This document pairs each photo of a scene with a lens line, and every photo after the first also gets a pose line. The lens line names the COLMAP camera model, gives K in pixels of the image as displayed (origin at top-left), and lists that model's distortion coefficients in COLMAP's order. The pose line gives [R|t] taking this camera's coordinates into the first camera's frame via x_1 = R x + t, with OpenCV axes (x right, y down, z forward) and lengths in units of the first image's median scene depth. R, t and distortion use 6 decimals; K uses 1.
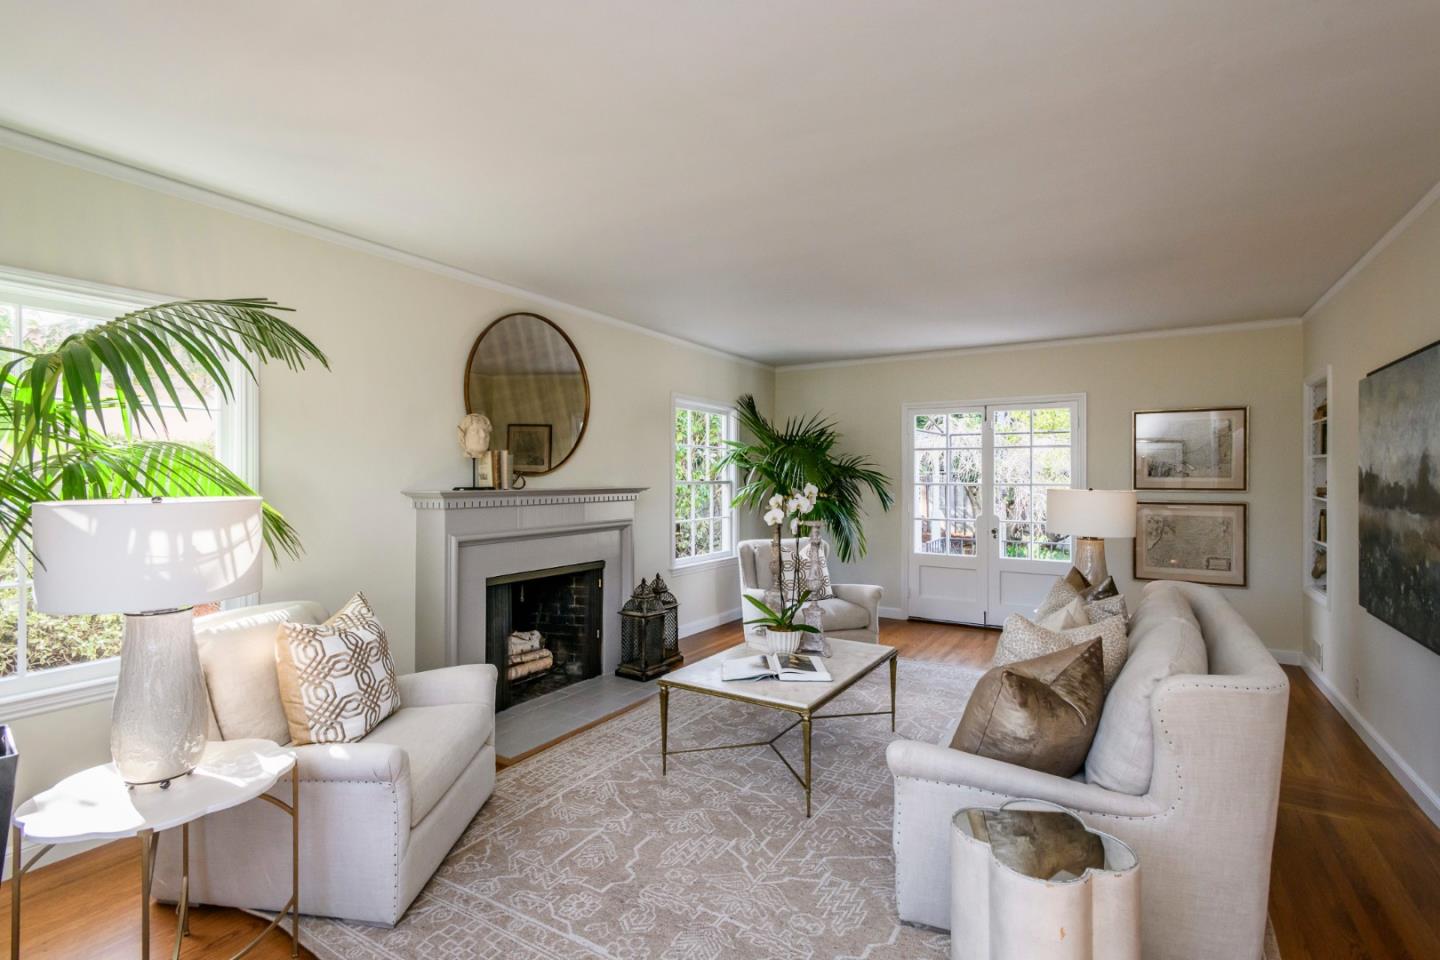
lens RADIAL K [[685.3, 0, 718.5], [0, 685.3, 473.8], [0, 0, 1]] dist [0.022851, -0.006990]
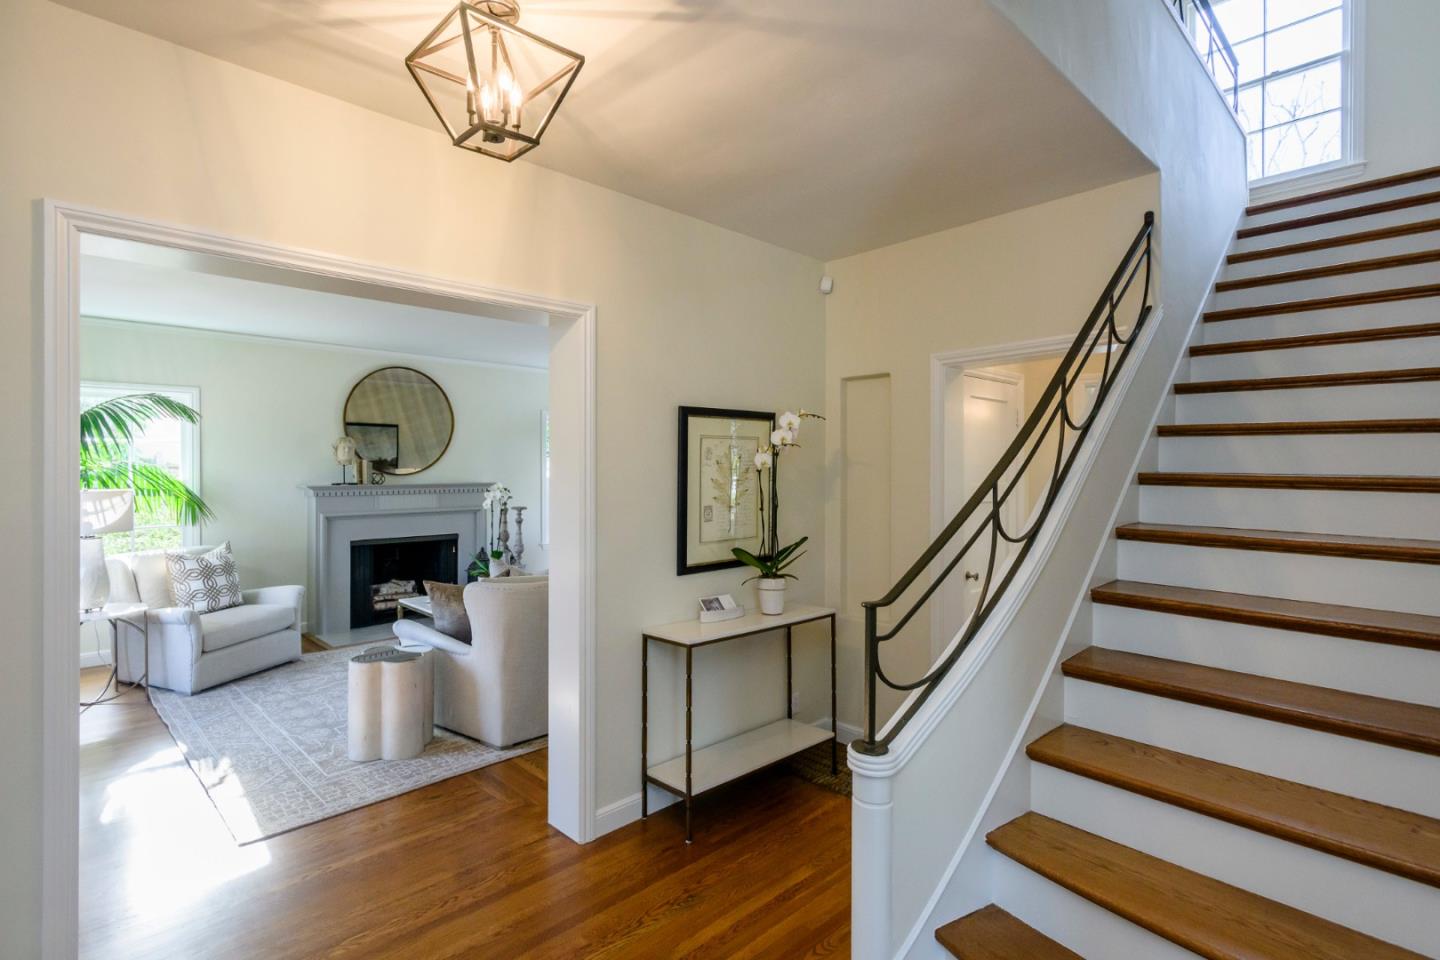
lens RADIAL K [[707.8, 0, 720.0], [0, 707.8, 480.0], [0, 0, 1]] dist [-0.002778, -0.000557]
pose [[0.968503, -0.003918, -0.248971, 0.936628], [0.007897, 0.999857, 0.014986, -0.006196], [0.248877, -0.016480, 0.968395, -0.378239]]
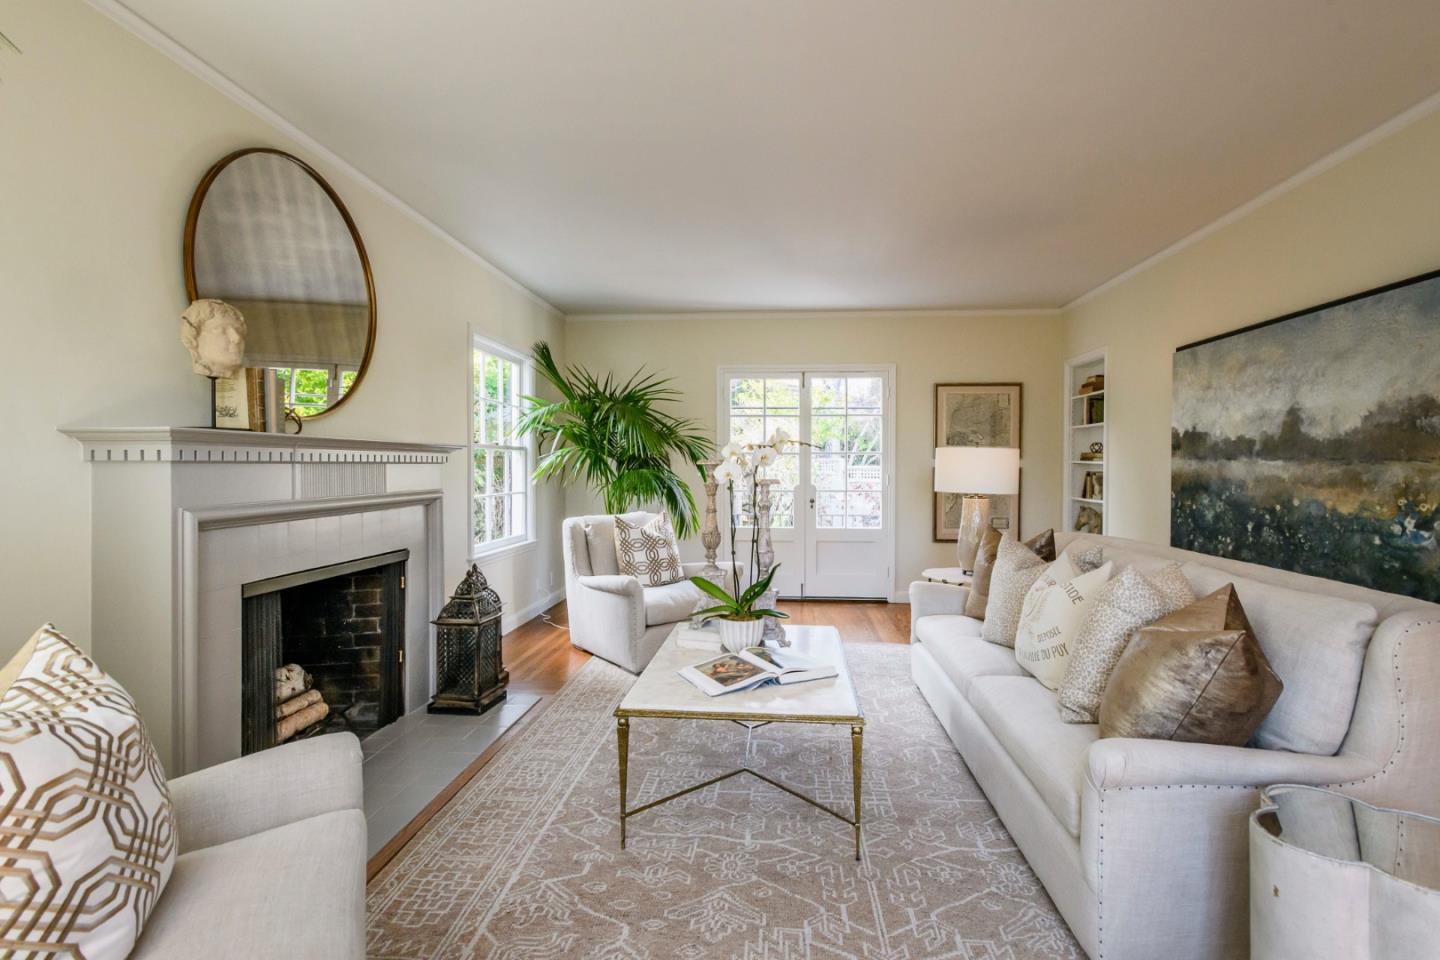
lens RADIAL K [[685.3, 0, 718.5], [0, 685.3, 473.8], [0, 0, 1]] dist [0.022851, -0.006990]
pose [[0.885295, -0.002447, 0.465024, -0.267289], [-0.004211, 0.999903, 0.013278, 0.051241], [-0.465011, -0.013714, 0.885199, 0.310434]]
